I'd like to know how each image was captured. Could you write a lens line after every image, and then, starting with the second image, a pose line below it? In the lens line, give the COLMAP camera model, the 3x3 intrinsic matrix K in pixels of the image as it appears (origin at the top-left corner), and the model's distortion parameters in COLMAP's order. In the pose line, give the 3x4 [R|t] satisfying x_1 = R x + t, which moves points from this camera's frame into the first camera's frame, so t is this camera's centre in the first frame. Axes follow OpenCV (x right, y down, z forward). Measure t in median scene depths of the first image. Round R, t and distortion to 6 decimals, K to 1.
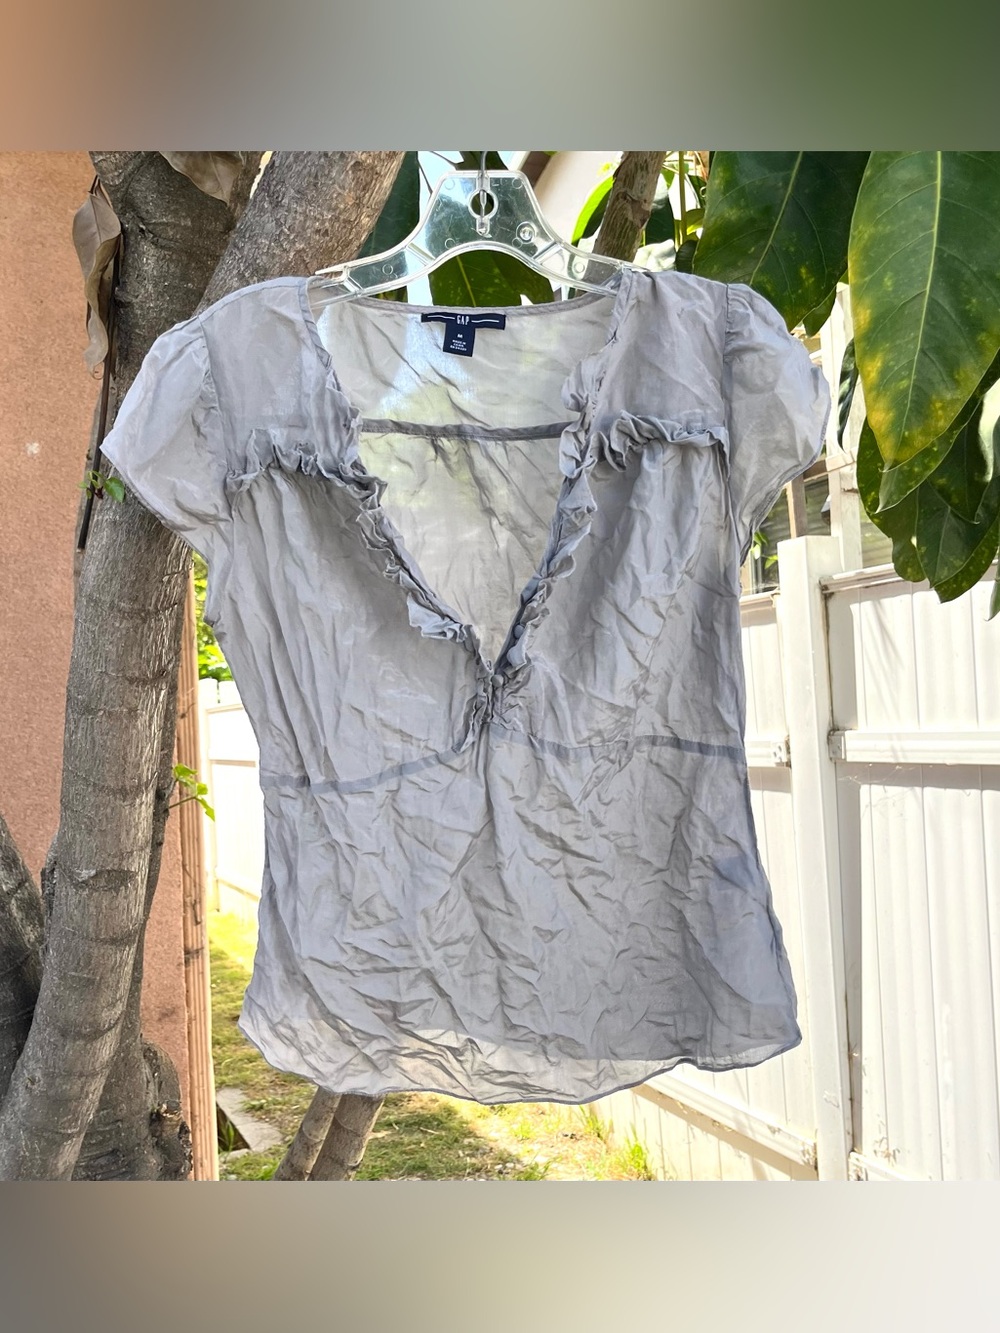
lens RADIAL K [[1179.0, 0, 478.4], [0, 1179.0, 724.5], [0, 0, 1]] dist [0.001542, -0.024780]
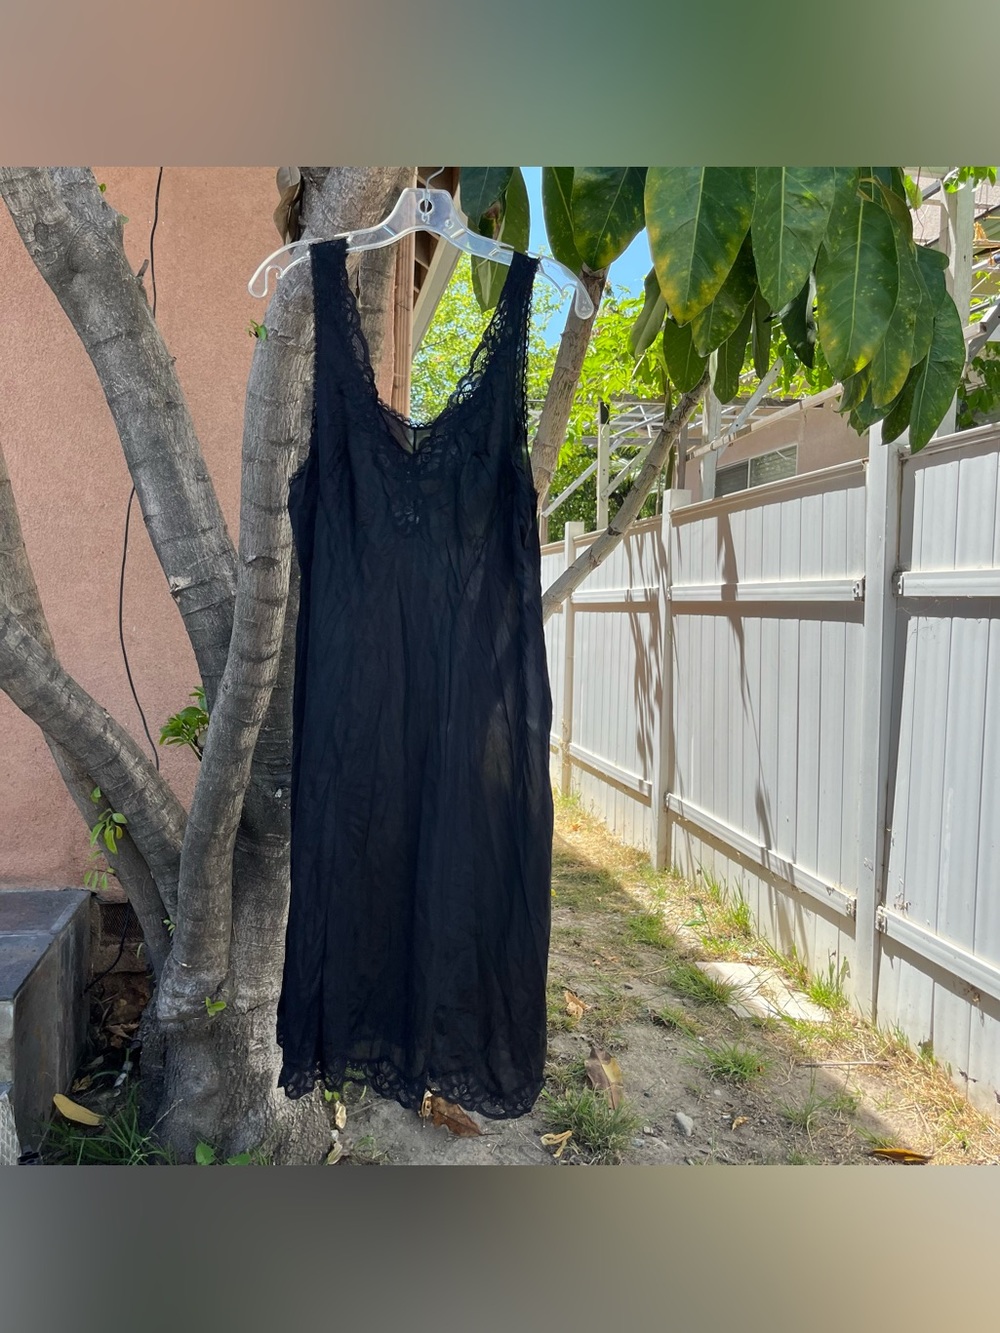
lens RADIAL K [[1036.3, 0, 501.0], [0, 1036.3, 658.5], [0, 0, 1]] dist [0.019700, -0.001078]
pose [[0.970579, 0.085708, -0.225013, 0.355031], [-0.073322, 0.995326, 0.062852, 0.136327], [0.229349, -0.044505, 0.972326, -0.391734]]
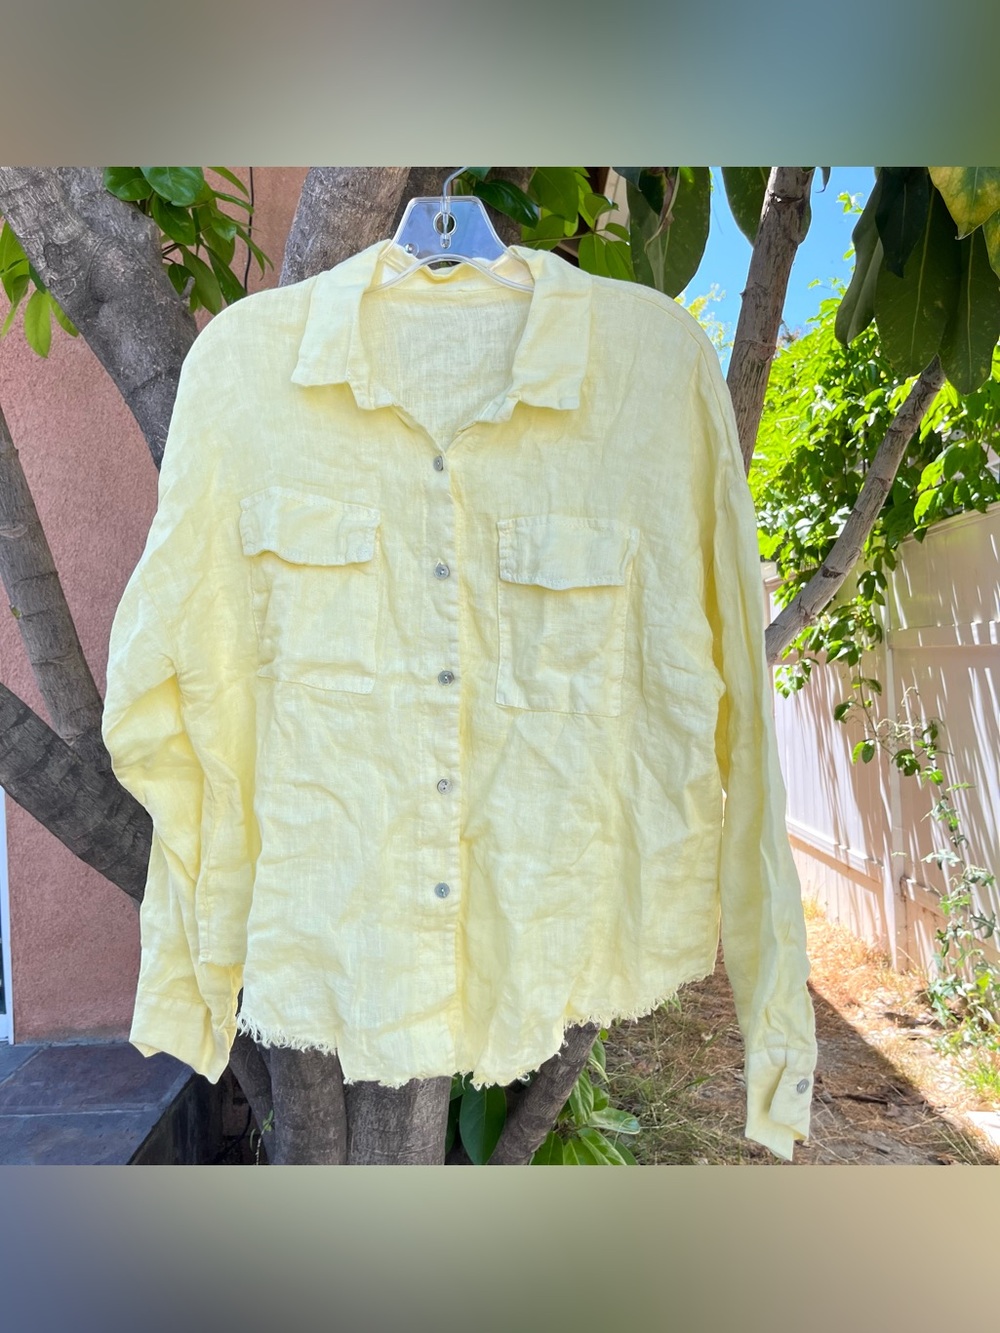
lens RADIAL K [[1036.3, 0, 495.8], [0, 1036.3, 678.2], [0, 0, 1]] dist [0.019700, -0.001078]
pose [[0.914269, 0.017482, -0.404730, 0.259597], [-0.003548, 0.999376, 0.035152, 0.101062], [0.405092, -0.030703, 0.913760, 0.084369]]
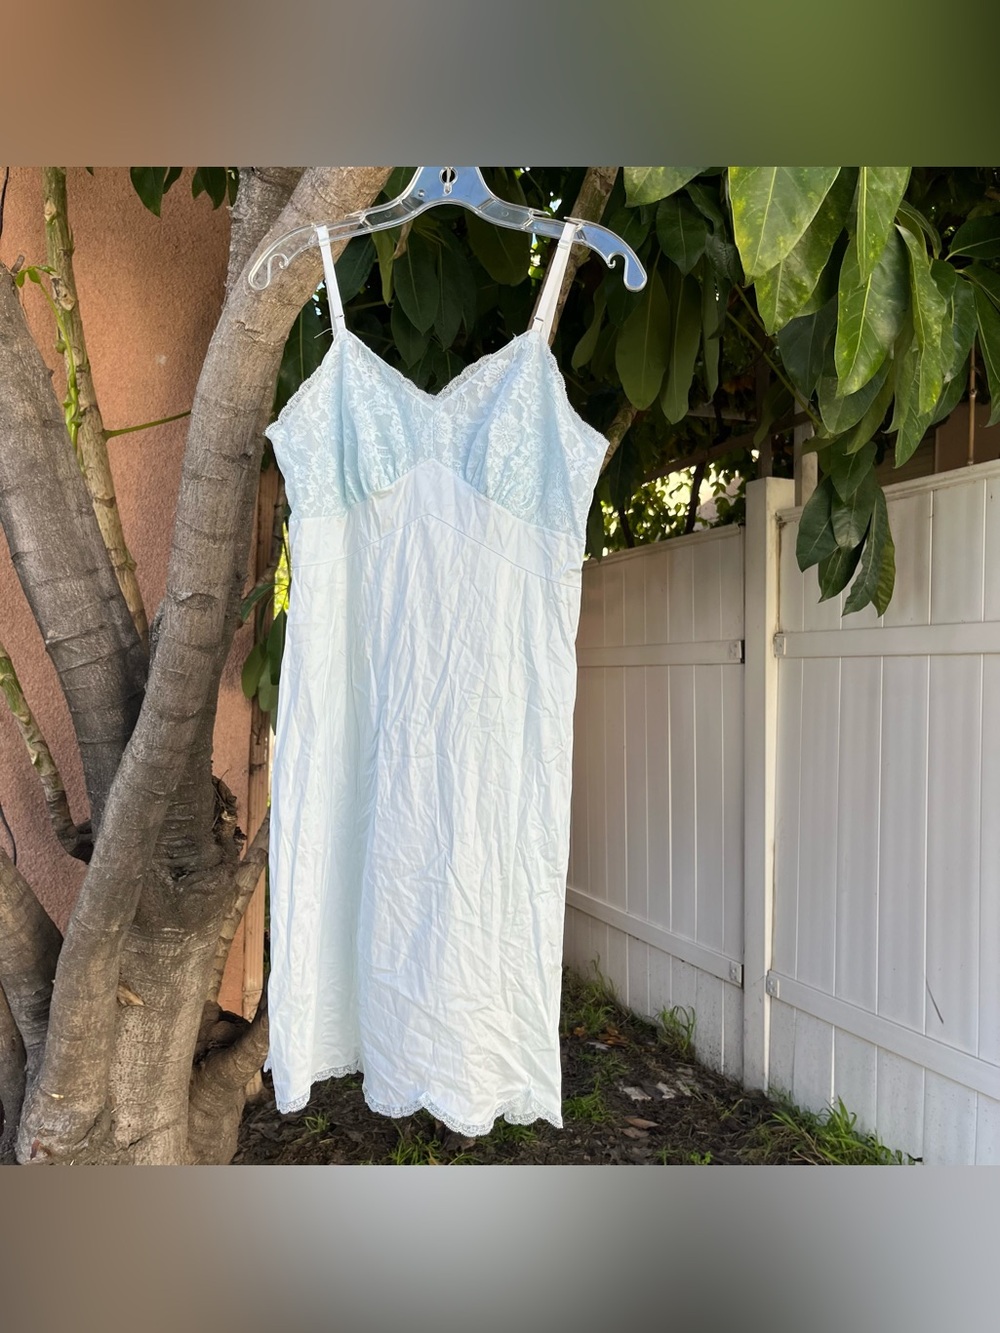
lens RADIAL K [[1036.3, 0, 499.5], [0, 1036.3, 681.0], [0, 0, 1]] dist [0.019700, -0.001078]
pose [[0.997449, 0.067727, -0.022568, 0.089690], [-0.067931, 0.997655, -0.008386, 0.196699], [0.021947, 0.009898, 0.999710, -0.270960]]
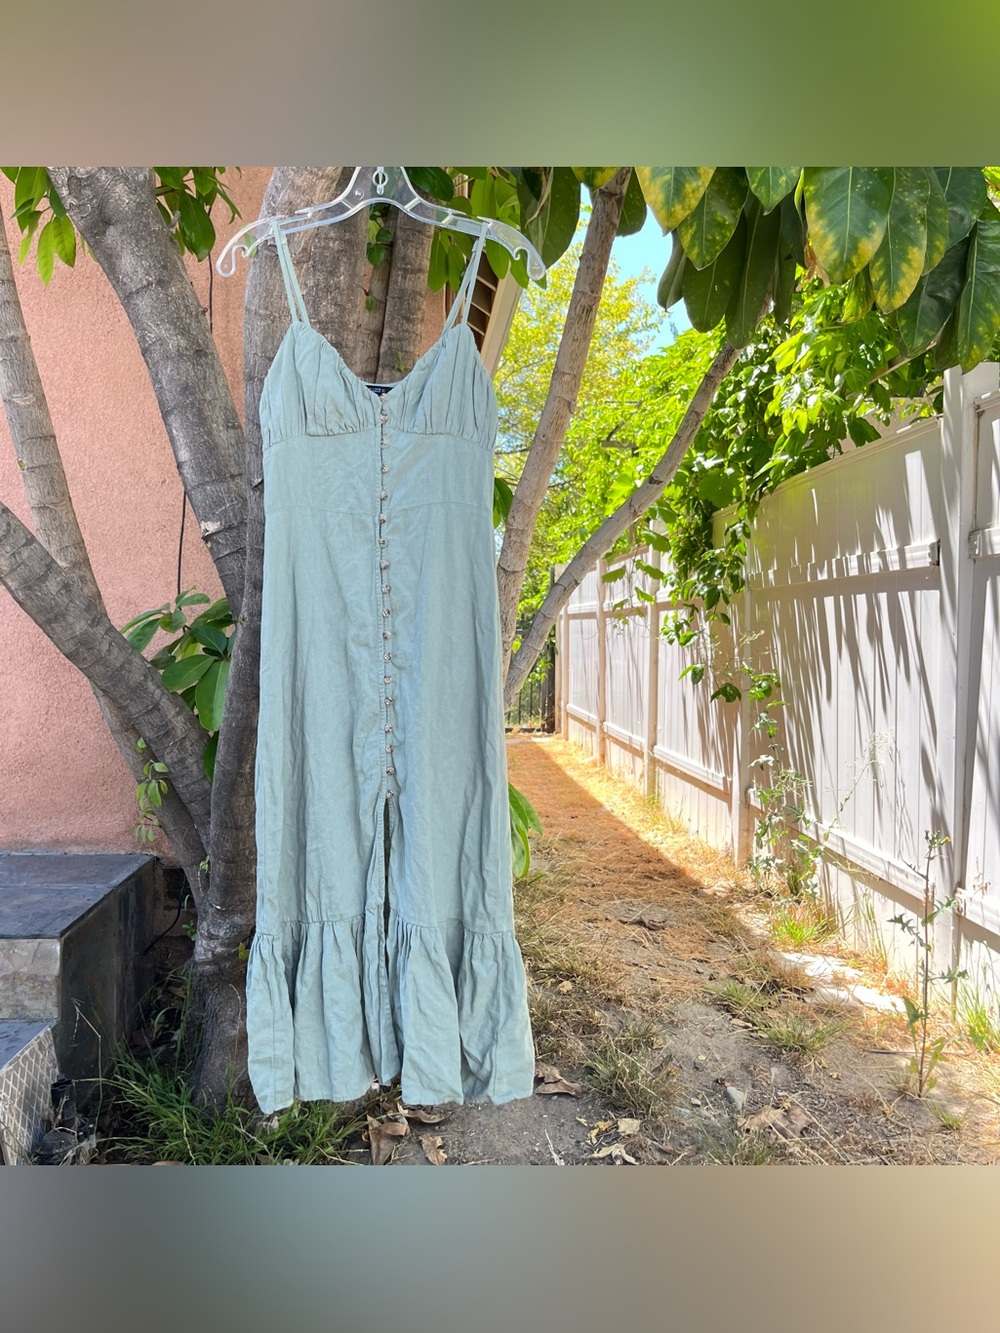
lens RADIAL K [[1036.3, 0, 490.1], [0, 1036.3, 677.0], [0, 0, 1]] dist [0.019700, -0.001078]
pose [[0.938394, 0.079683, -0.336255, 0.493384], [-0.062615, 0.996152, 0.061320, 0.272788], [0.339847, -0.036488, 0.939773, -0.329170]]
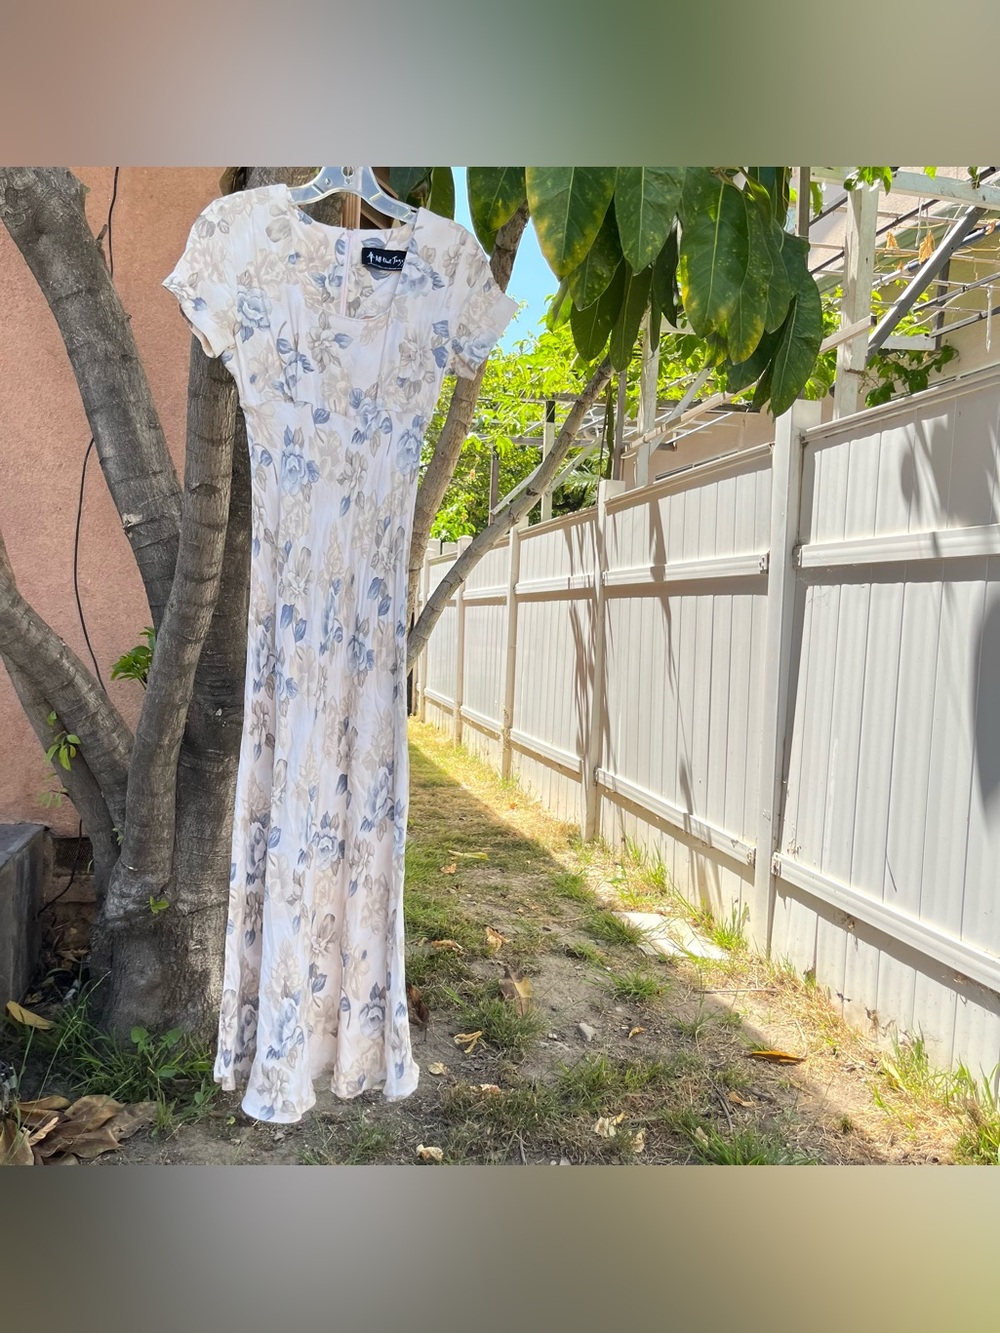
lens RADIAL K [[1036.3, 0, 492.5], [0, 1036.3, 680.7], [0, 0, 1]] dist [0.019700, -0.001078]
pose [[0.975576, 0.106352, -0.192201, 0.484531], [-0.094577, 0.993091, 0.069459, 0.257470], [0.198261, -0.049585, 0.978894, -0.586259]]
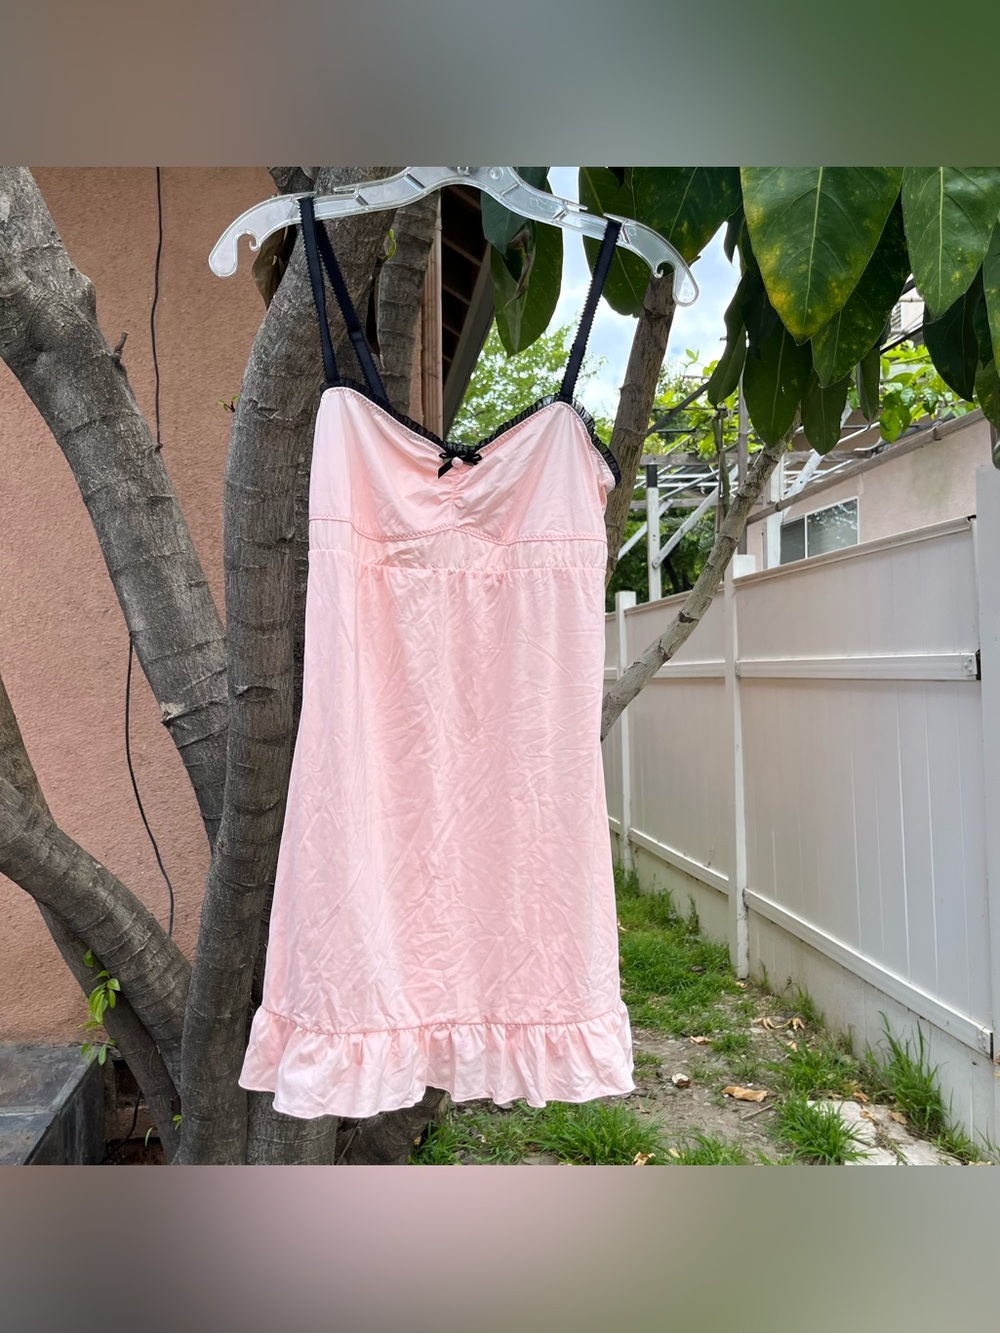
lens RADIAL K [[1036.3, 0, 478.4], [0, 1036.3, 677.9], [0, 0, 1]] dist [0.019700, -0.001078]
pose [[0.955475, 0.034967, -0.292994, 0.263657], [-0.030317, 0.999332, 0.020396, 0.072105], [0.293512, -0.010605, 0.955897, -0.081274]]
